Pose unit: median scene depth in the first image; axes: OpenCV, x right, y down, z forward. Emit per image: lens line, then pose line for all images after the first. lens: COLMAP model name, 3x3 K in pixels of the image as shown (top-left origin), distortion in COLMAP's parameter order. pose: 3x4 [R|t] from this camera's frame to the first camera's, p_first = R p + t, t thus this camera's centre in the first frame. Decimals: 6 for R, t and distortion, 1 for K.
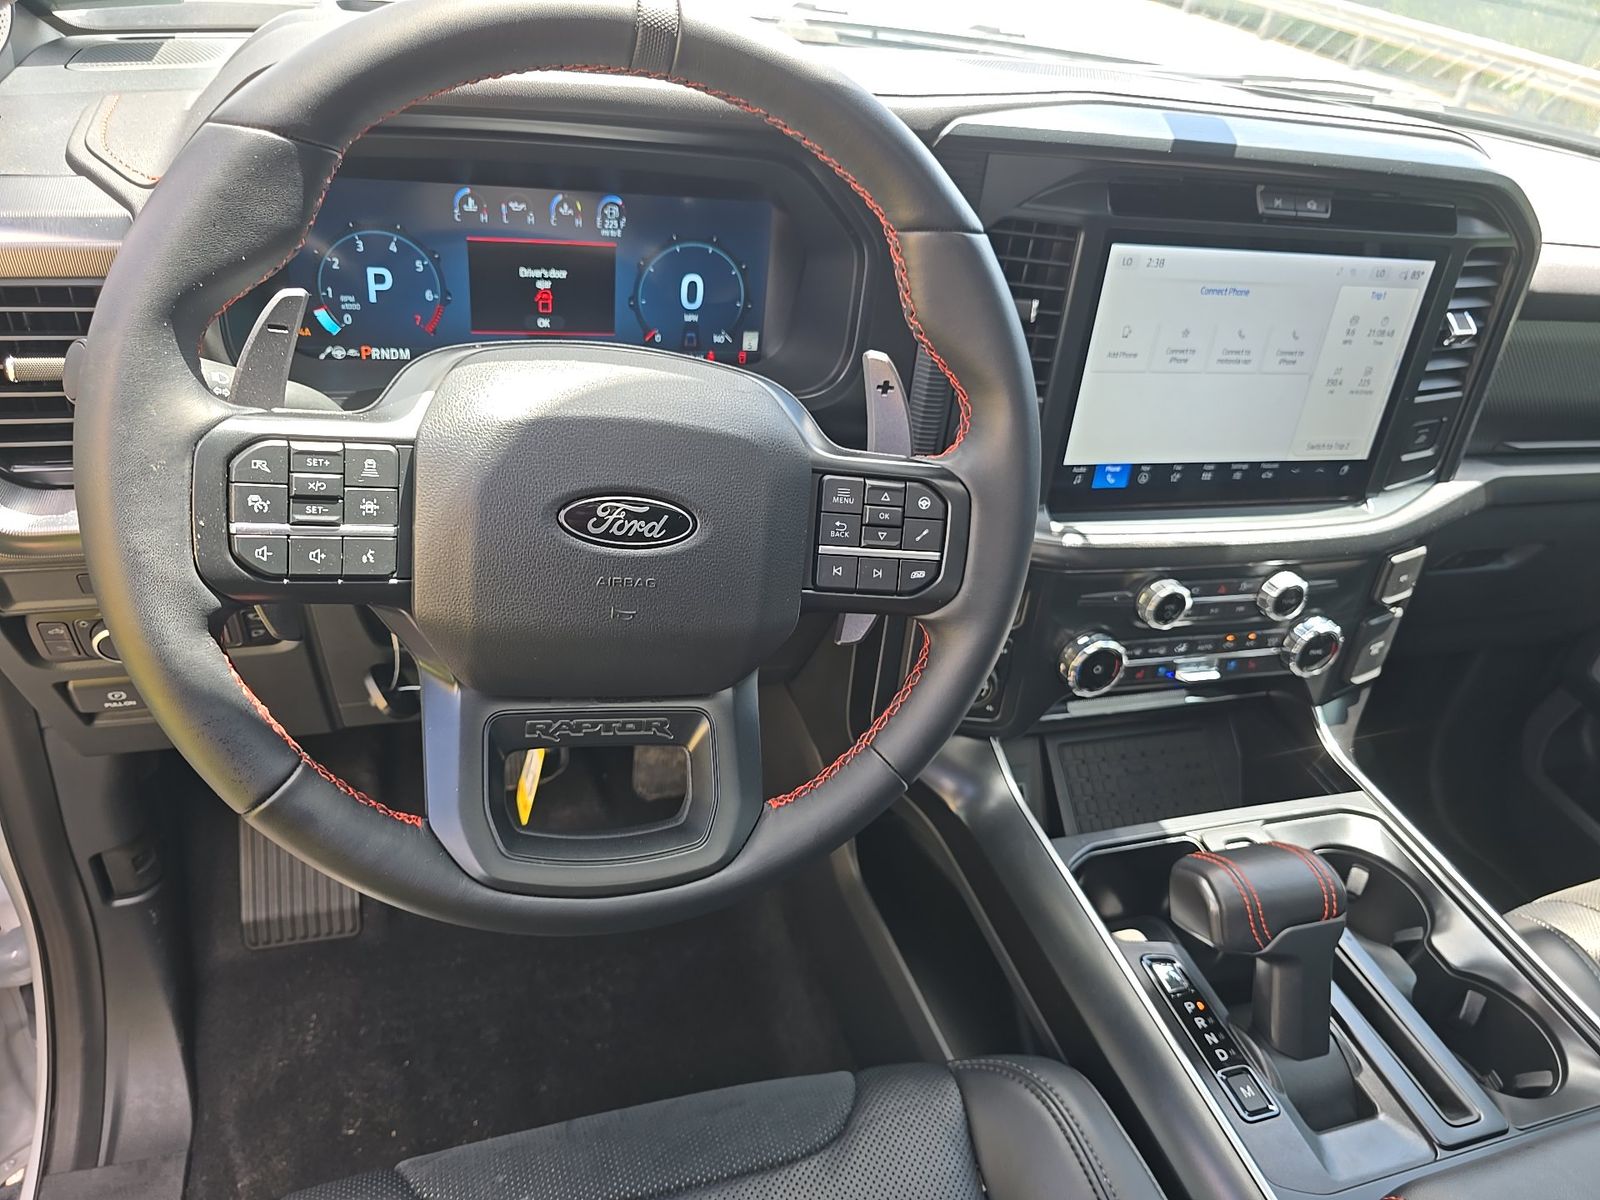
lens RADIAL K [[1034.3, 0, 767.1], [0, 1034.3, 598.5], [0, 0, 1]] dist [0.029814, -0.036232]
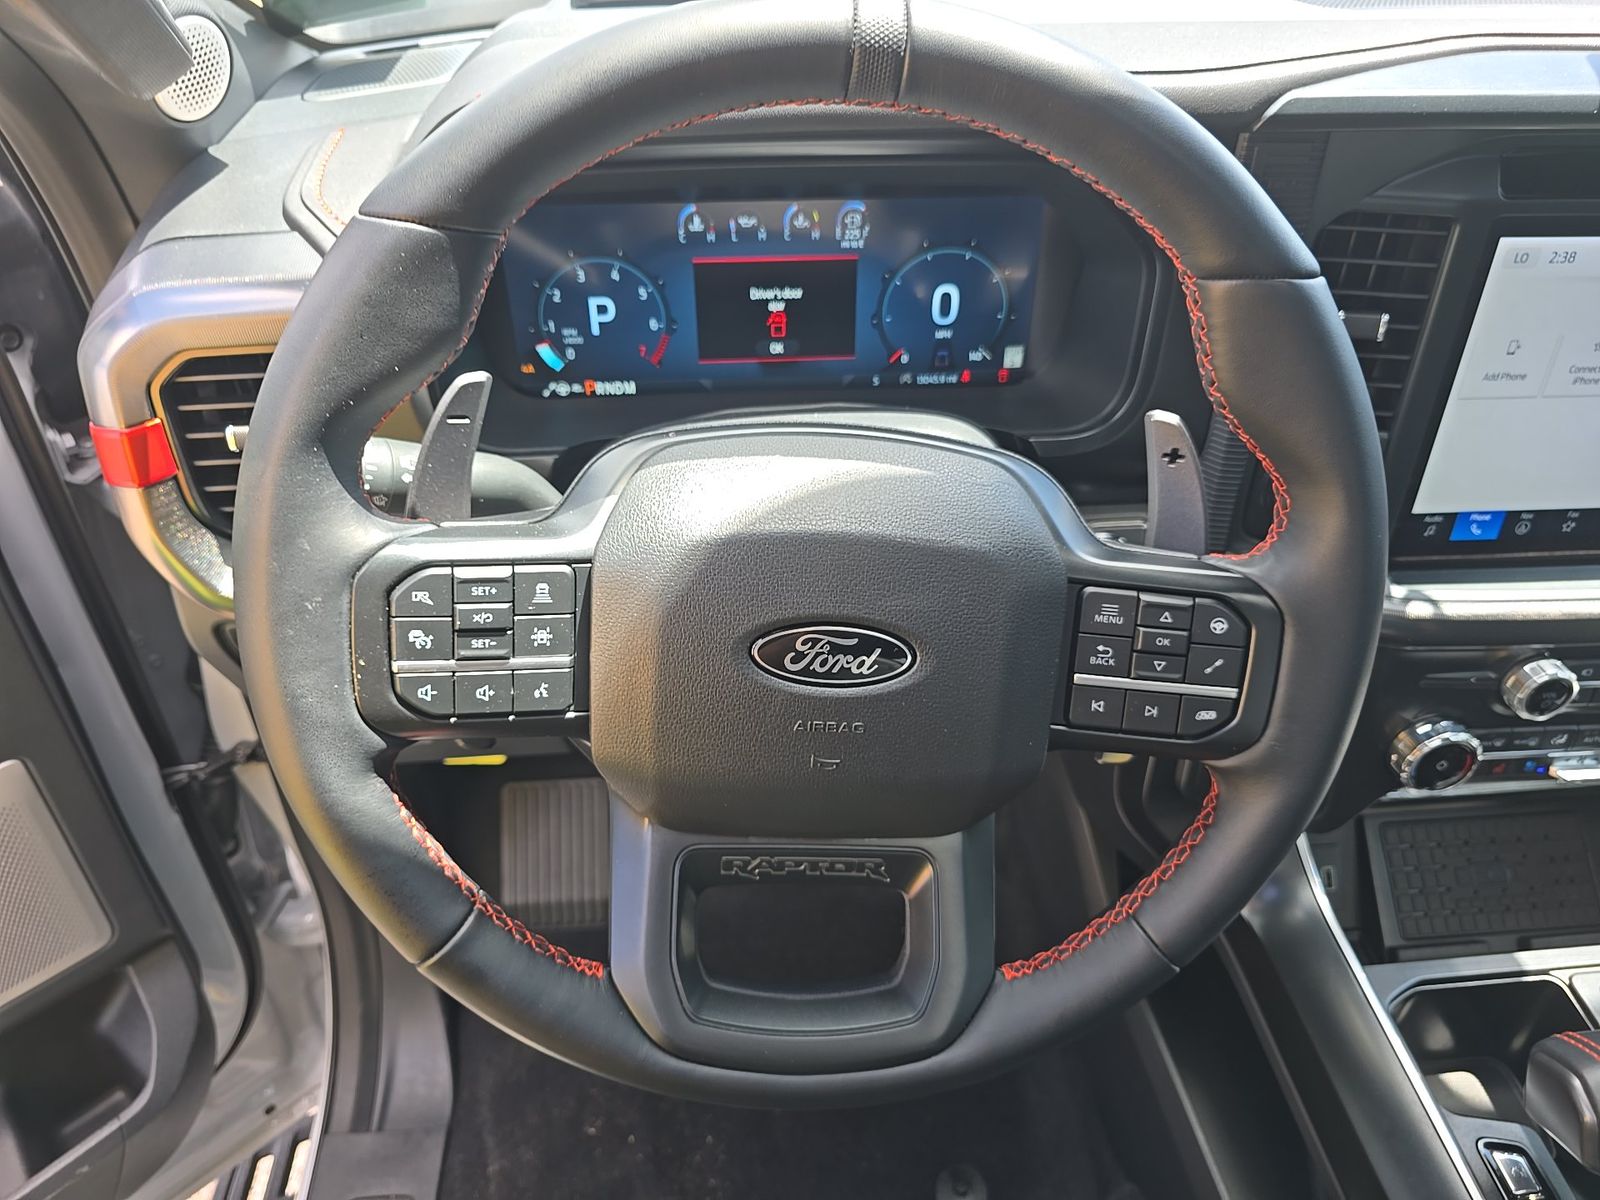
lens RADIAL K [[1036.5, 0, 800.0], [0, 1036.5, 600.0], [0, 0, 1]] dist [0.025274, -0.034799]
pose [[0.972671, 0.036781, -0.229256, 0.018748], [-0.021305, 0.997346, 0.069619, -0.118532], [0.231208, -0.062832, 0.970873, 0.129260]]
